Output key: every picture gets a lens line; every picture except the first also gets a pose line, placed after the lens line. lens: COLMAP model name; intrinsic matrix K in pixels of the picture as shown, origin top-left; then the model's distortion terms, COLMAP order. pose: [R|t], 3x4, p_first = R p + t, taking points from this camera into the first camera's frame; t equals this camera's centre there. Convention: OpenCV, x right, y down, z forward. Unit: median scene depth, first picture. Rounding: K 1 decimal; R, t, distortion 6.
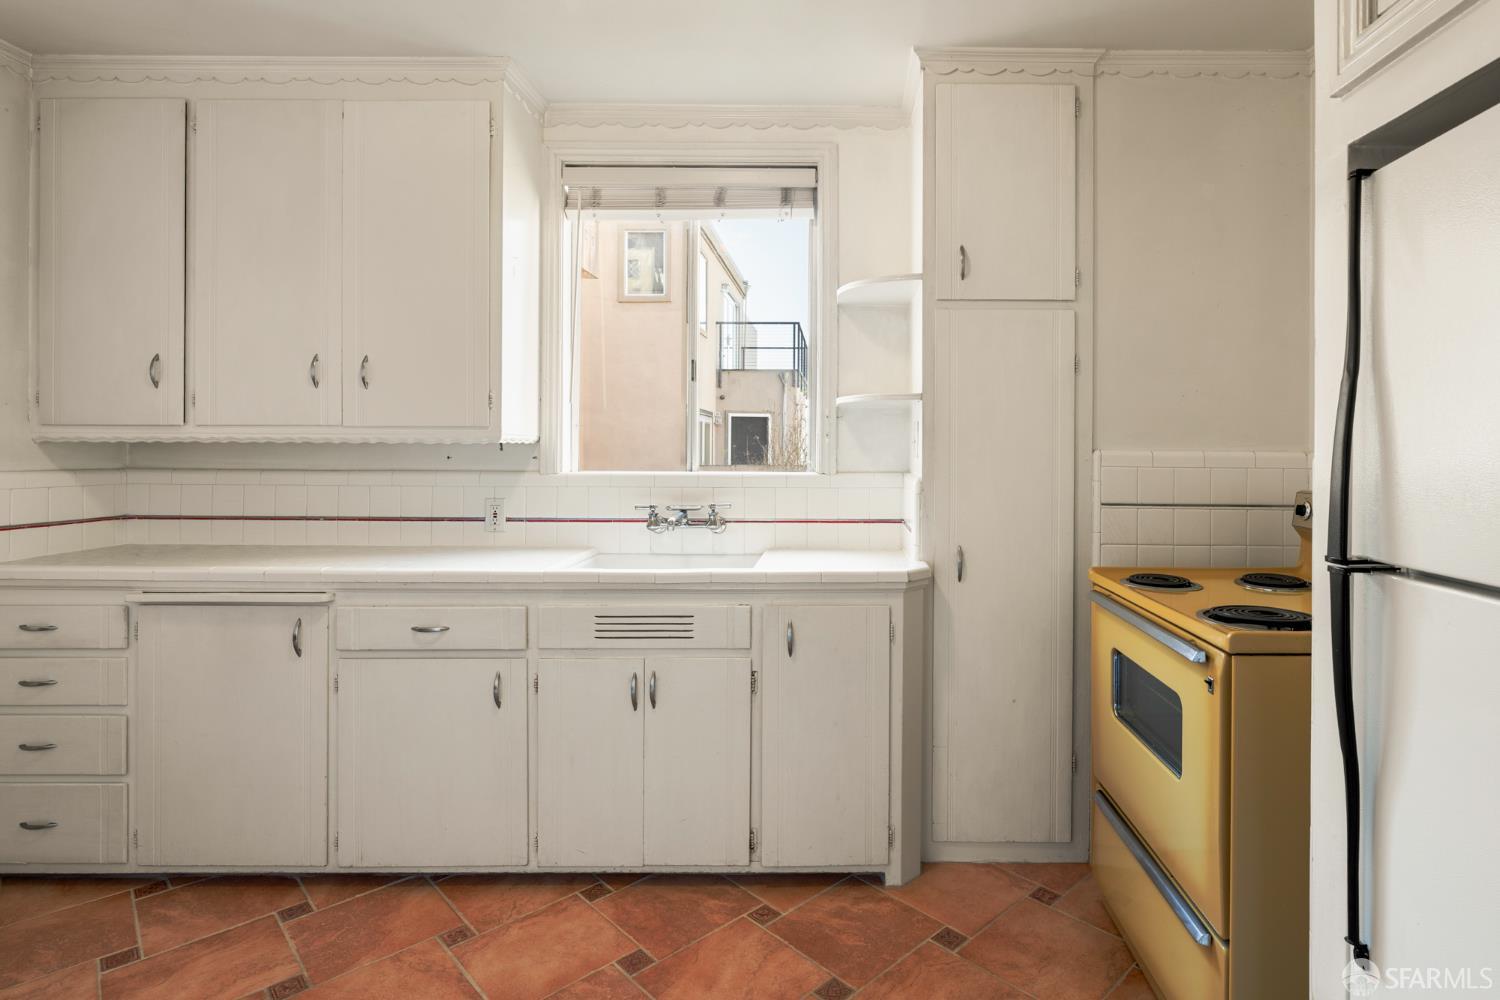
lens RADIAL K [[772.2, 0, 833.6], [0, 772.2, 451.3], [0, 0, 1]] dist [0.005559, 0.001732]
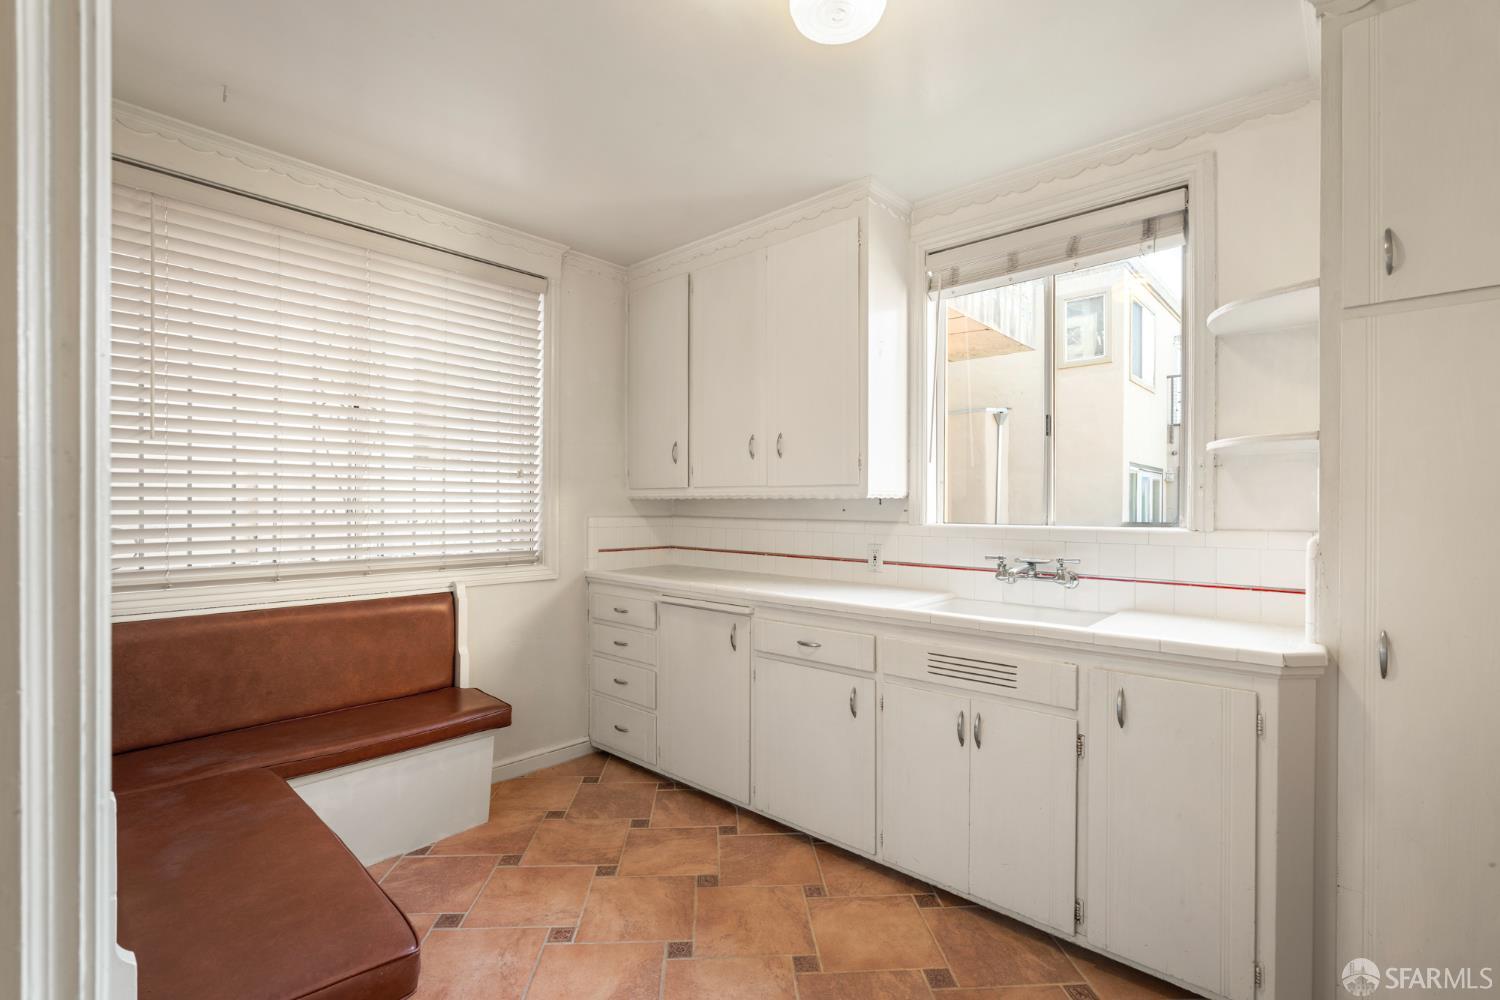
lens RADIAL K [[674.9, 0, 752.8], [0, 674.9, 507.4], [0, 0, 1]] dist [0.001171, 0.003468]
pose [[0.747920, 0.002459, -0.663784, 0.145903], [-0.003840, 0.999992, -0.000622, 0.005916], [0.663777, 0.003014, 0.747924, 0.105034]]
